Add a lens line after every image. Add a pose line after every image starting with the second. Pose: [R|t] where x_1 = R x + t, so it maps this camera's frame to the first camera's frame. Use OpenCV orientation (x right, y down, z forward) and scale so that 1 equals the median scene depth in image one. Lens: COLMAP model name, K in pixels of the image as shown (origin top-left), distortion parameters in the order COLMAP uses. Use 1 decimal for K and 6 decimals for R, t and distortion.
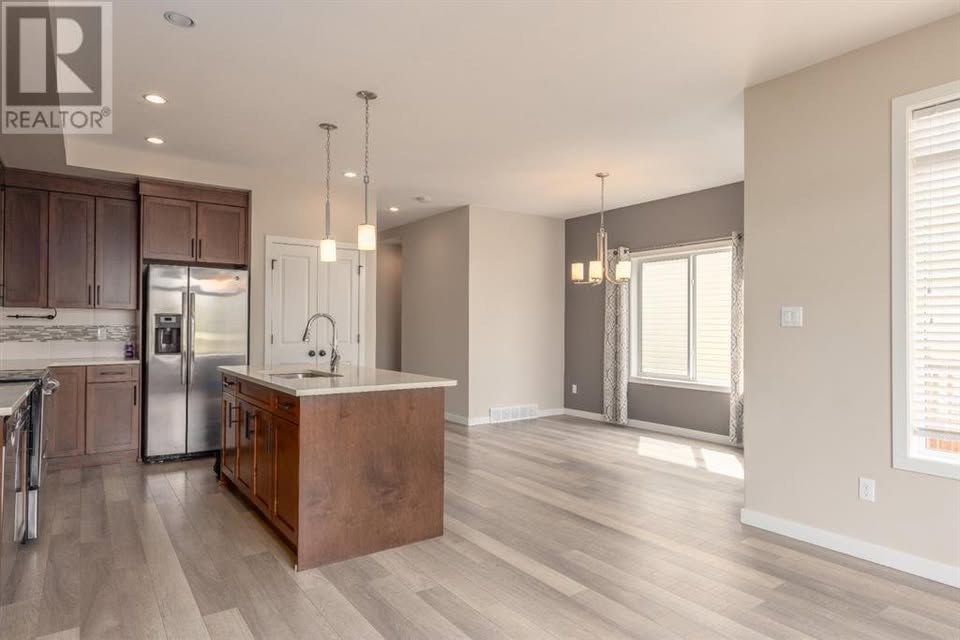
lens RADIAL K [[578.0, 0, 480.0], [0, 578.0, 320.0], [0, 0, 1]] dist [-0.000891, -0.000203]
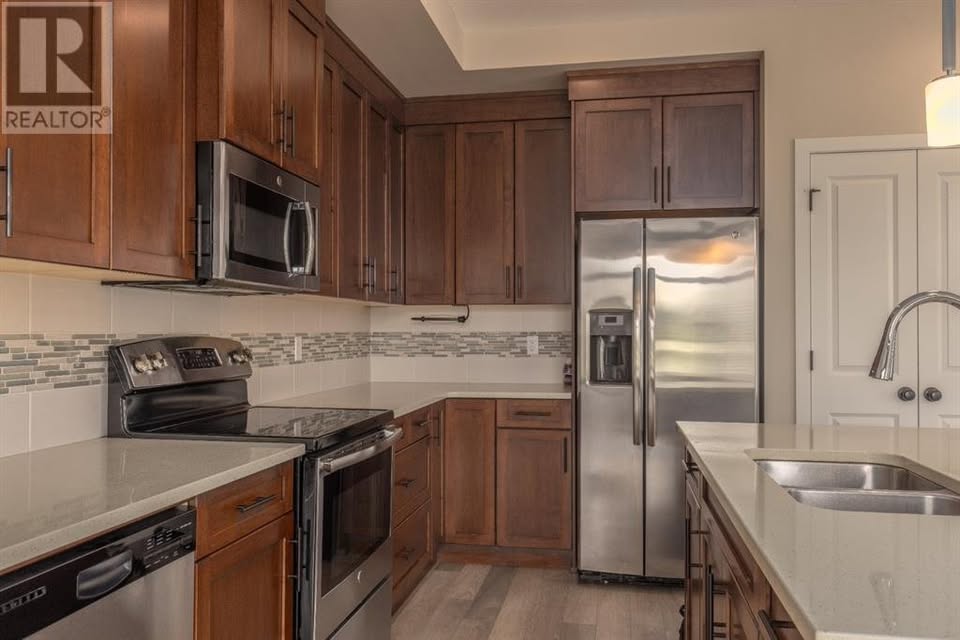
lens RADIAL K [[783.4, 0, 480.0], [0, 783.4, 320.0], [0, 0, 1]] dist [0.000211, -0.000066]
pose [[0.707467, -0.014779, -0.706592, -0.111374], [0.012016, 0.999888, -0.008884, 0.003993], [0.706644, -0.002205, 0.707566, 0.395873]]
